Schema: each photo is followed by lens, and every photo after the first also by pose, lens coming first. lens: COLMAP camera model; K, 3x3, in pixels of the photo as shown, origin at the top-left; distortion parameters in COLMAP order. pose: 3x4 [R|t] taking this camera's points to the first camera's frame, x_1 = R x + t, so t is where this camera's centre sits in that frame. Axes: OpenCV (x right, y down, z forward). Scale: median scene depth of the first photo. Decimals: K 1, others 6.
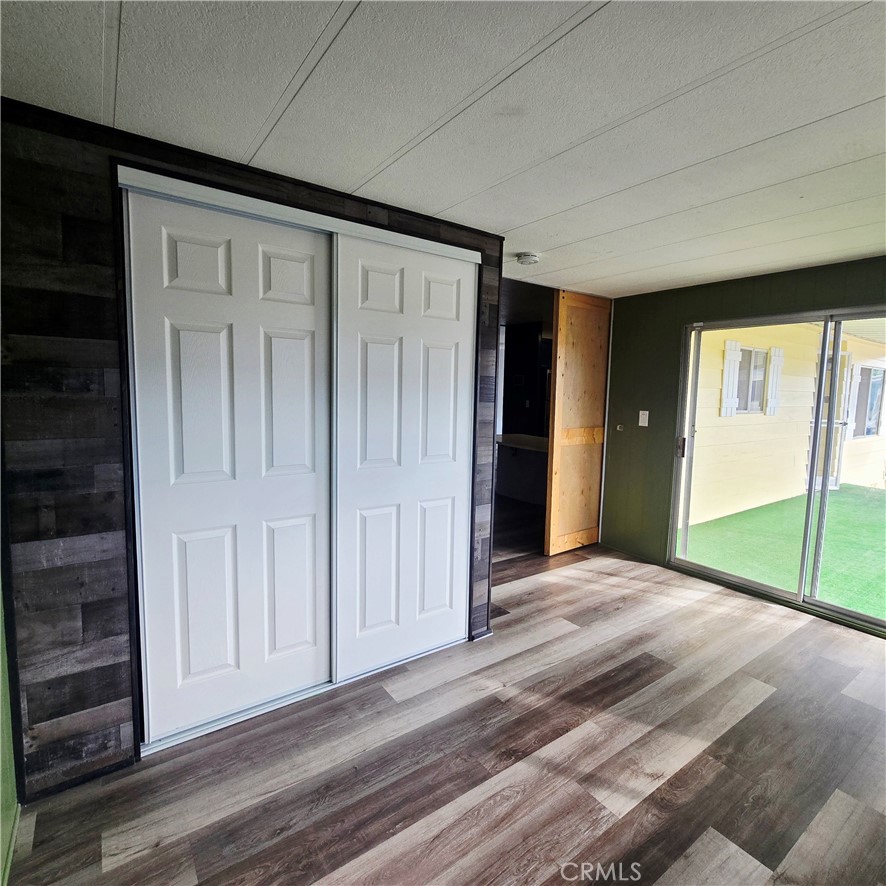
lens RADIAL K [[483.7, 0, 444.0], [0, 483.7, 439.3], [0, 0, 1]] dist [-0.003607, 0.001313]
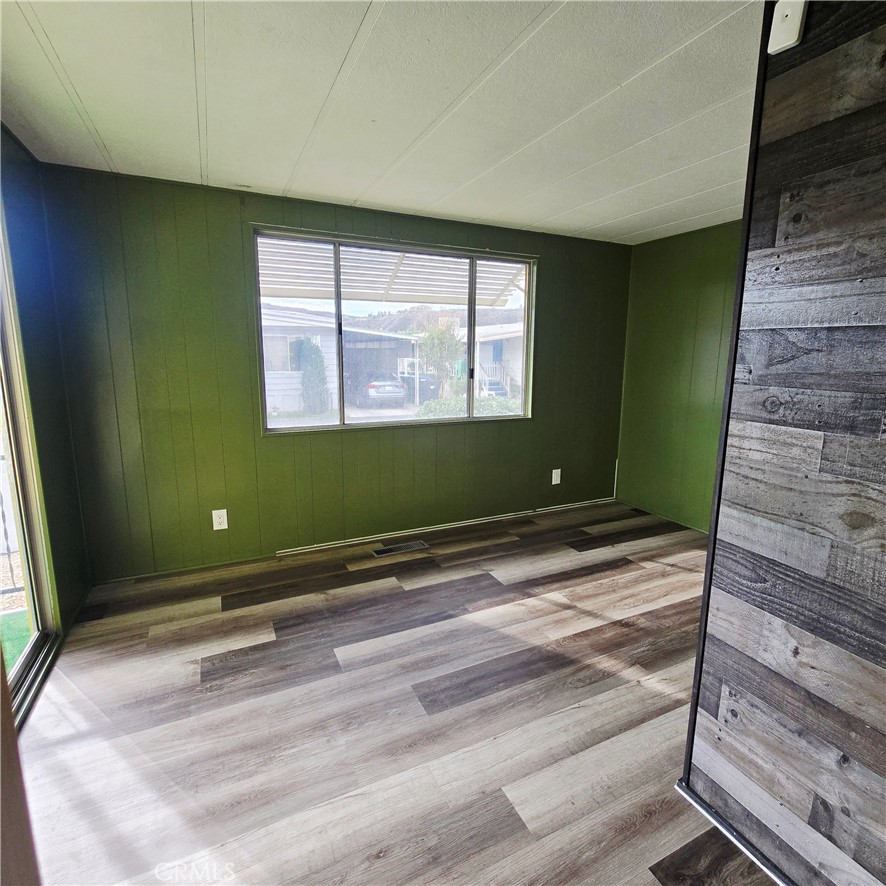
lens RADIAL K [[483.7, 0, 443.0], [0, 483.7, 439.0], [0, 0, 1]] dist [-0.003607, 0.001313]
pose [[-0.984856, -0.061654, 0.162039, 0.366215], [-0.012491, 0.957437, 0.288373, -0.155541], [-0.172921, 0.281982, -0.943708, 1.800858]]
